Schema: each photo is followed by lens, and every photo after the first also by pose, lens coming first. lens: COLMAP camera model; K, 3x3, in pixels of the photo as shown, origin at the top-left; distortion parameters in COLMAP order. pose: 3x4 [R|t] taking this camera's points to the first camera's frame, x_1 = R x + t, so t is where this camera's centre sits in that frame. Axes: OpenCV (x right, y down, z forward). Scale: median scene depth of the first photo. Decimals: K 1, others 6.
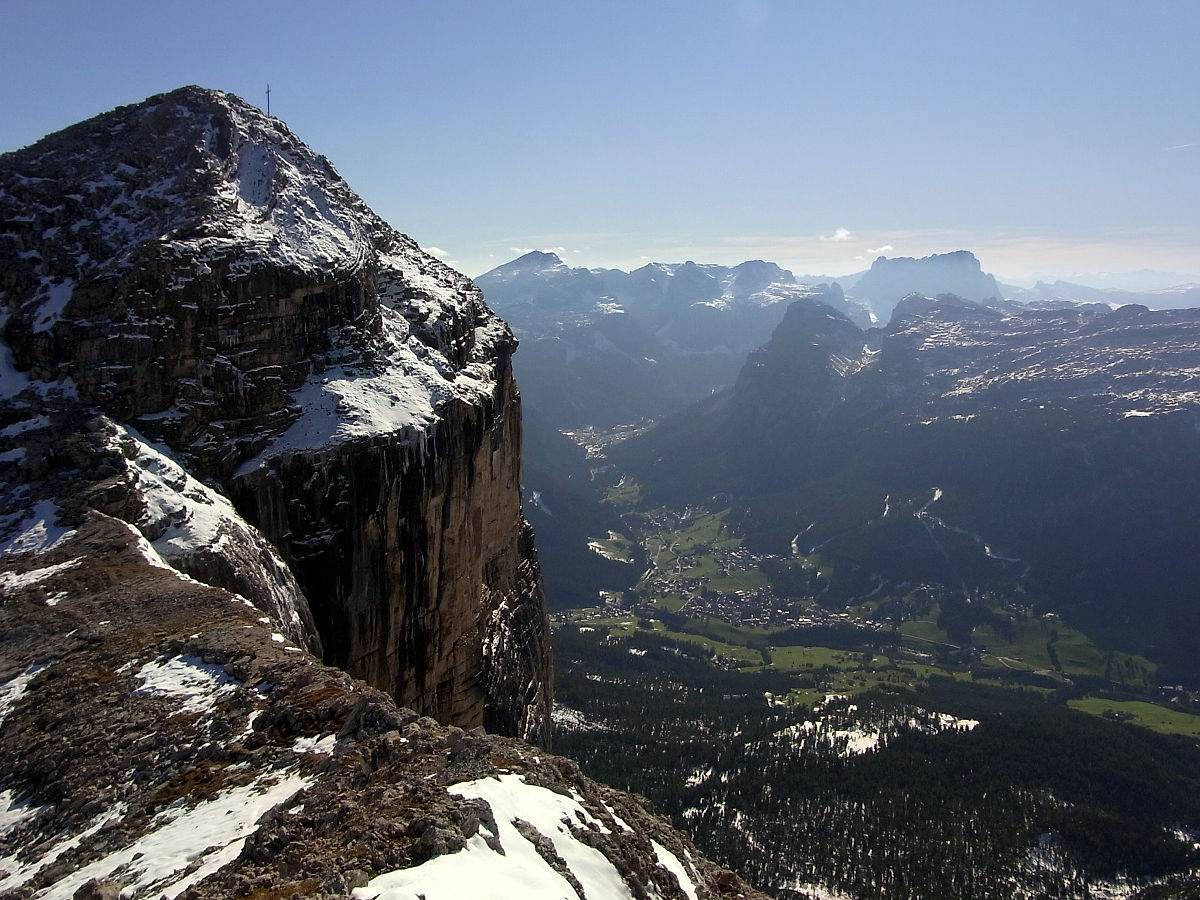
lens RADIAL K [[1265.5, 0, 598.5], [0, 1265.5, 461.0], [0, 0, 1]] dist [-0.041673, 0.000000]
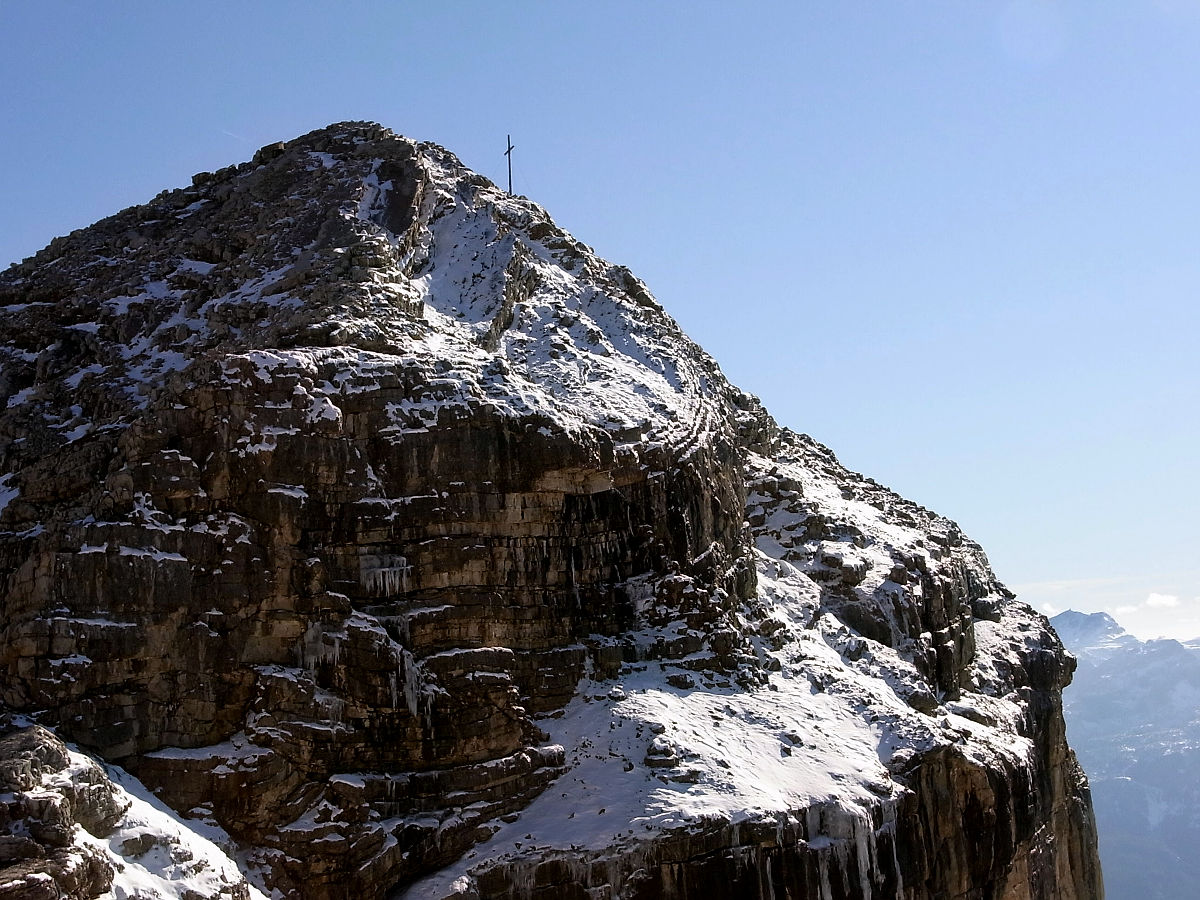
lens RADIAL K [[2192.7, 0, 567.4], [0, 2192.7, 467.1], [0, 0, 1]] dist [0.089990, 0.000000]
pose [[0.963366, -0.079781, -0.256048, -0.040232], [0.009391, 0.964178, -0.265091, 0.051741], [0.268025, 0.252975, 0.929605, 0.286806]]
